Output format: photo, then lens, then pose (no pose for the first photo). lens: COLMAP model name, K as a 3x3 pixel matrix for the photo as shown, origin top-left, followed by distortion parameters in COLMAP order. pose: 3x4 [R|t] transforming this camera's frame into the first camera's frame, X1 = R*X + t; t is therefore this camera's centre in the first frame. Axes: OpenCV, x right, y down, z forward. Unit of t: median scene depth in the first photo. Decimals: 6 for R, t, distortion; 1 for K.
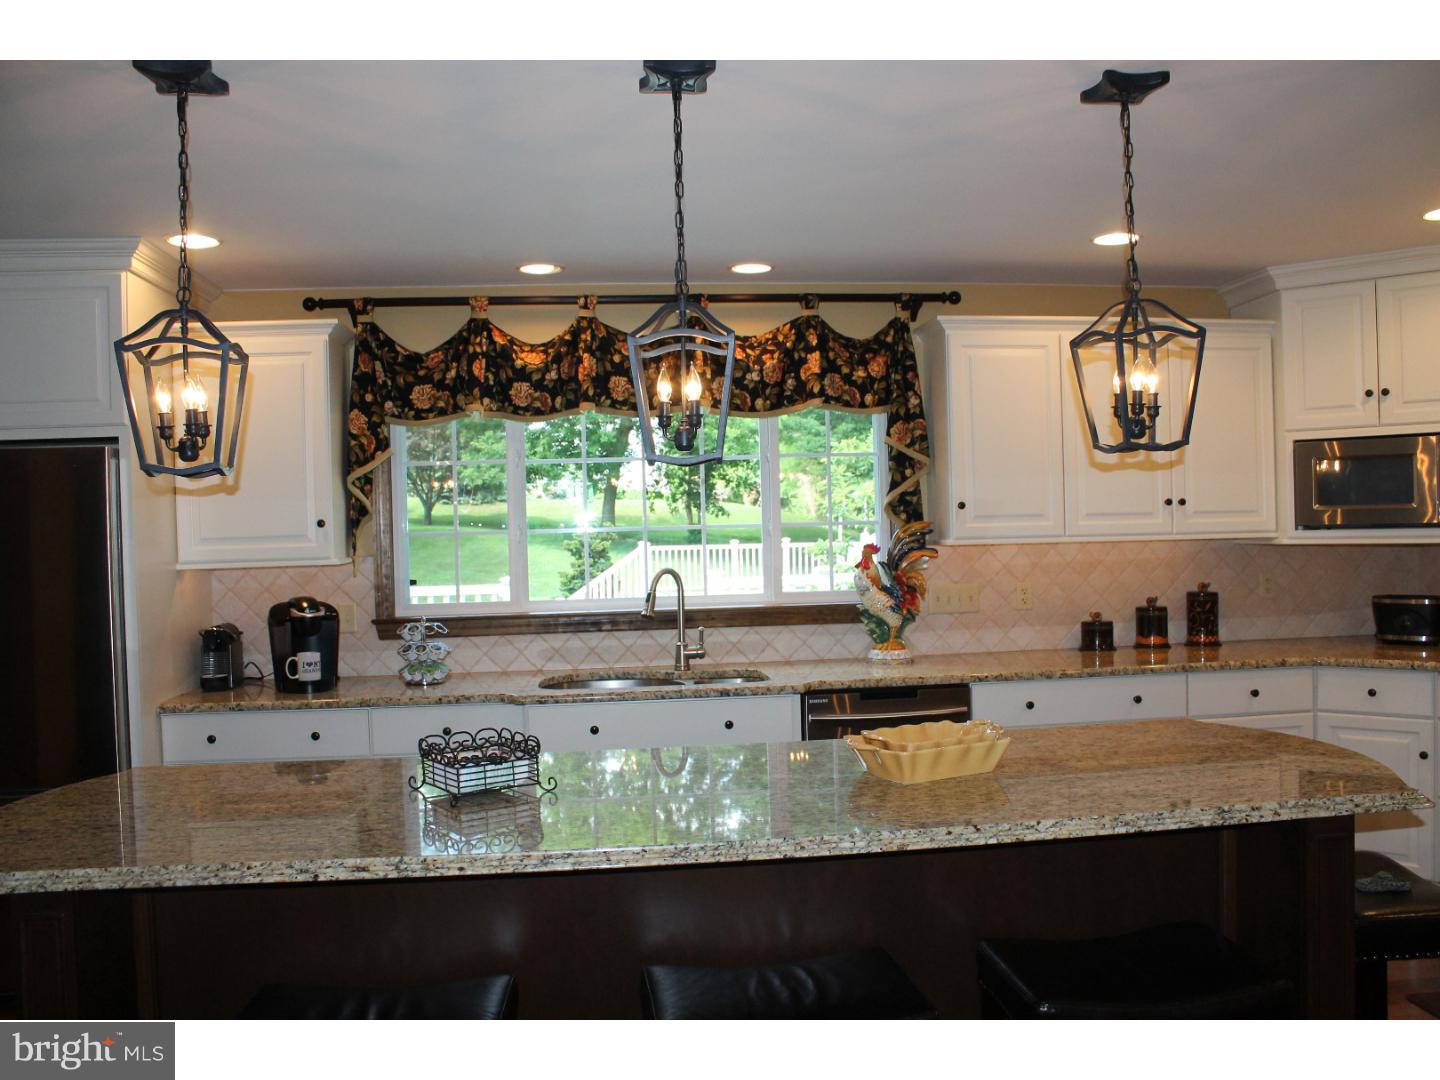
lens RADIAL K [[1209.6, 0, 729.7], [0, 1209.6, 552.7], [0, 0, 1]] dist [-0.159260, 0.132100]
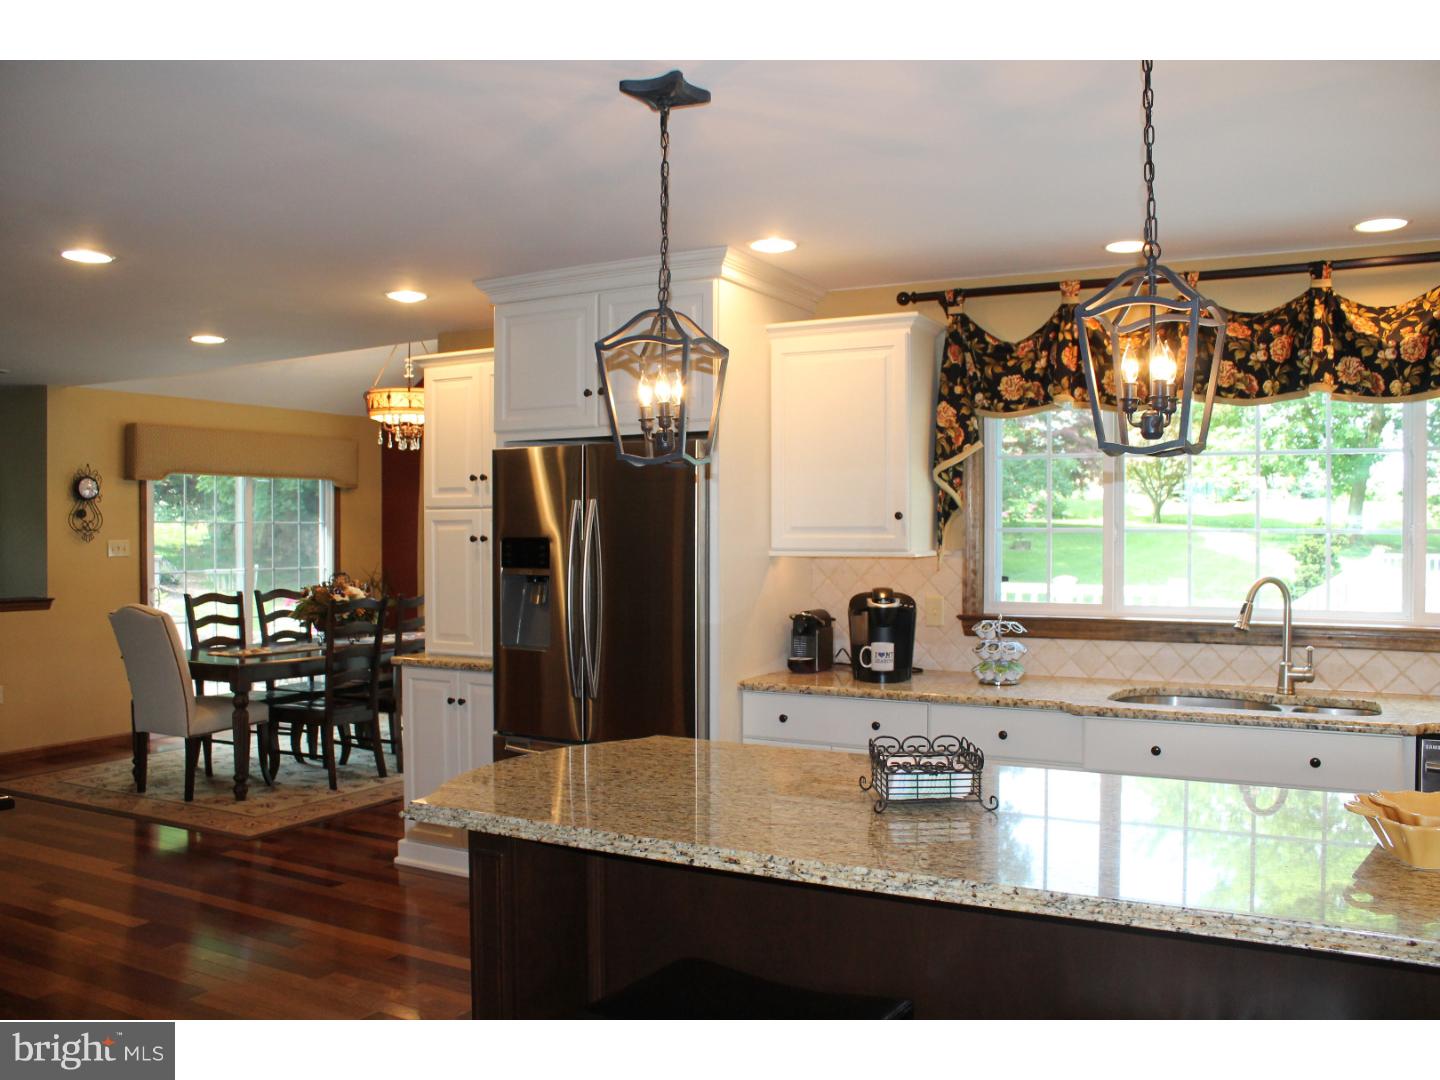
lens RADIAL K [[1209.6, 0, 722.6], [0, 1209.6, 549.6], [0, 0, 1]] dist [-0.159260, 0.132100]
pose [[0.822202, 0.037113, -0.567985, 0.113076], [-0.036796, 0.999250, 0.012029, -0.002738], [0.568006, 0.011010, 0.822951, 0.075453]]
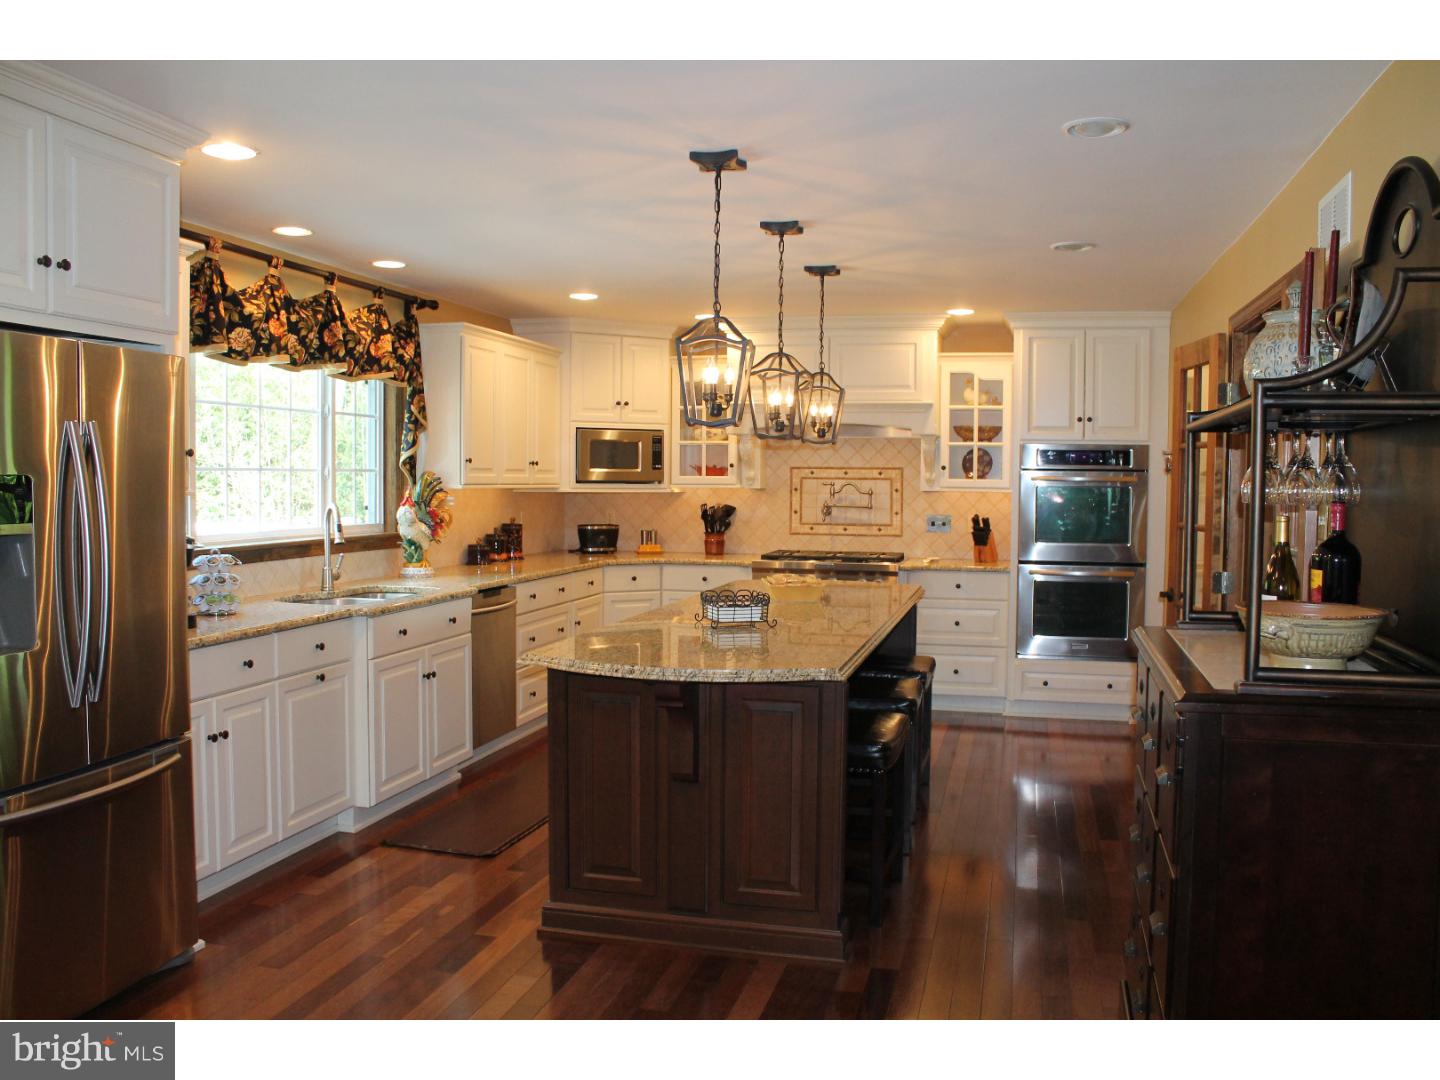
lens RADIAL K [[1491.4, 0, 725.3], [0, 1491.4, 529.7], [0, 0, 1]] dist [-0.011417, 0.000000]
pose [[0.287731, -0.007793, 0.957679, -1.442583], [-0.006498, 0.999928, 0.010089, 0.022757], [-0.957689, -0.009126, 0.287660, 0.224351]]
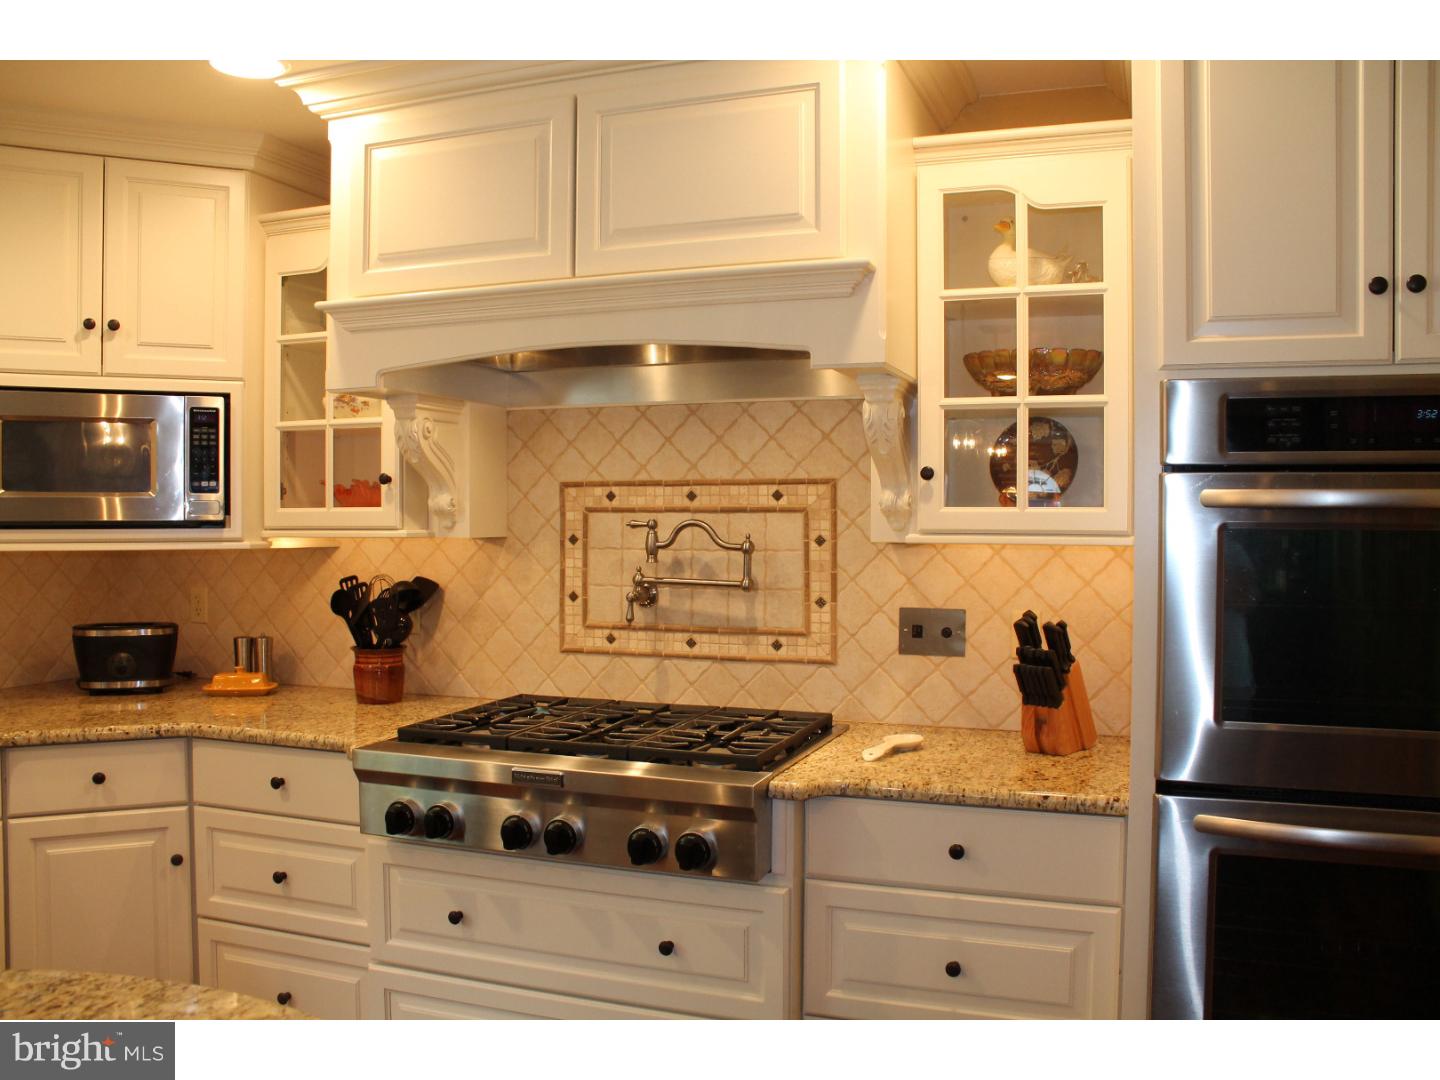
lens RADIAL K [[1209.6, 0, 732.2], [0, 1209.6, 541.6], [0, 0, 1]] dist [-0.159260, 0.132100]
pose [[0.415680, 0.008498, 0.909471, 0.097775], [-0.002399, 0.999963, -0.008248, -0.008253], [-0.909508, 0.001247, 0.415685, 0.382240]]
